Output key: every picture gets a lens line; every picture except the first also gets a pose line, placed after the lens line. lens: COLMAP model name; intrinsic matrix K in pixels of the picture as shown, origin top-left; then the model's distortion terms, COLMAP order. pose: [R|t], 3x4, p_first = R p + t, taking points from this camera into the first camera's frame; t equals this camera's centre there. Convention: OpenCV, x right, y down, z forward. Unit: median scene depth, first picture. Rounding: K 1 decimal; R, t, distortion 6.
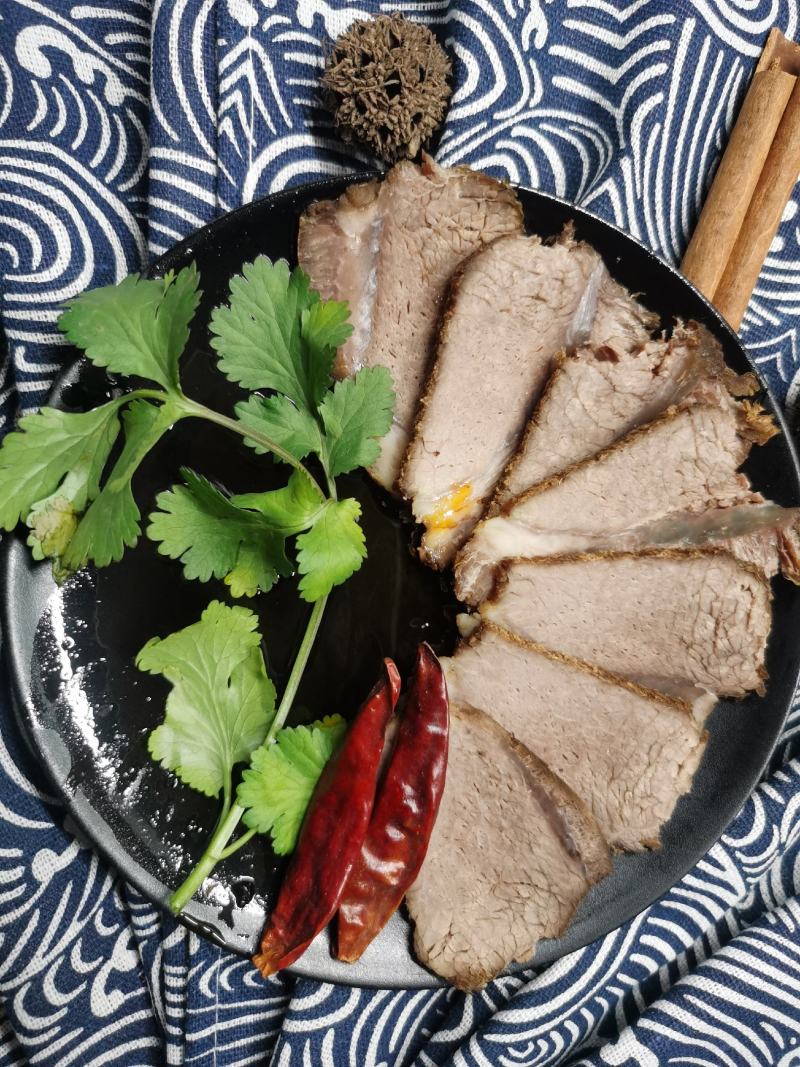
lens RADIAL K [[890.3, 0, 400.0], [0, 890.3, 533.5], [0, 0, 1]] dist [-0.005462, -0.042721]
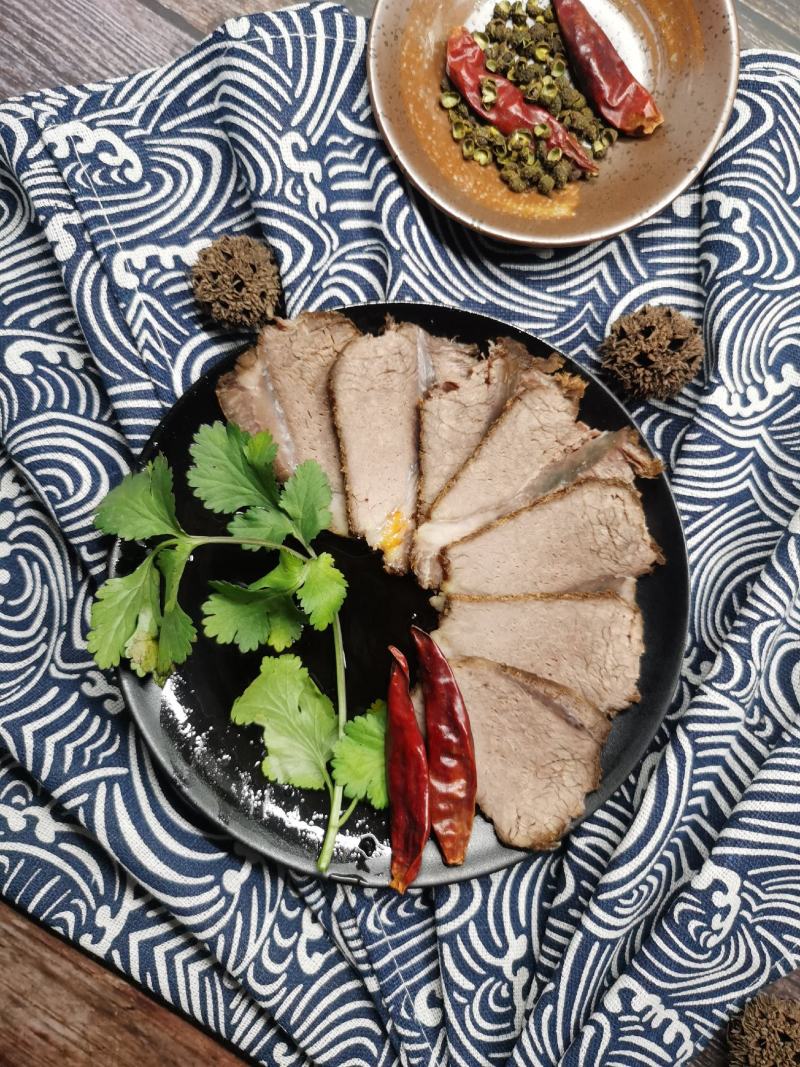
lens RADIAL K [[890.3, 0, 400.0], [0, 890.3, 533.5], [0, 0, 1]] dist [-0.005462, -0.042721]
pose [[0.910931, -0.407722, -0.062990, 0.153638], [0.401669, 0.911336, -0.090160, 0.105823], [0.094165, 0.056828, 0.993933, -0.392882]]
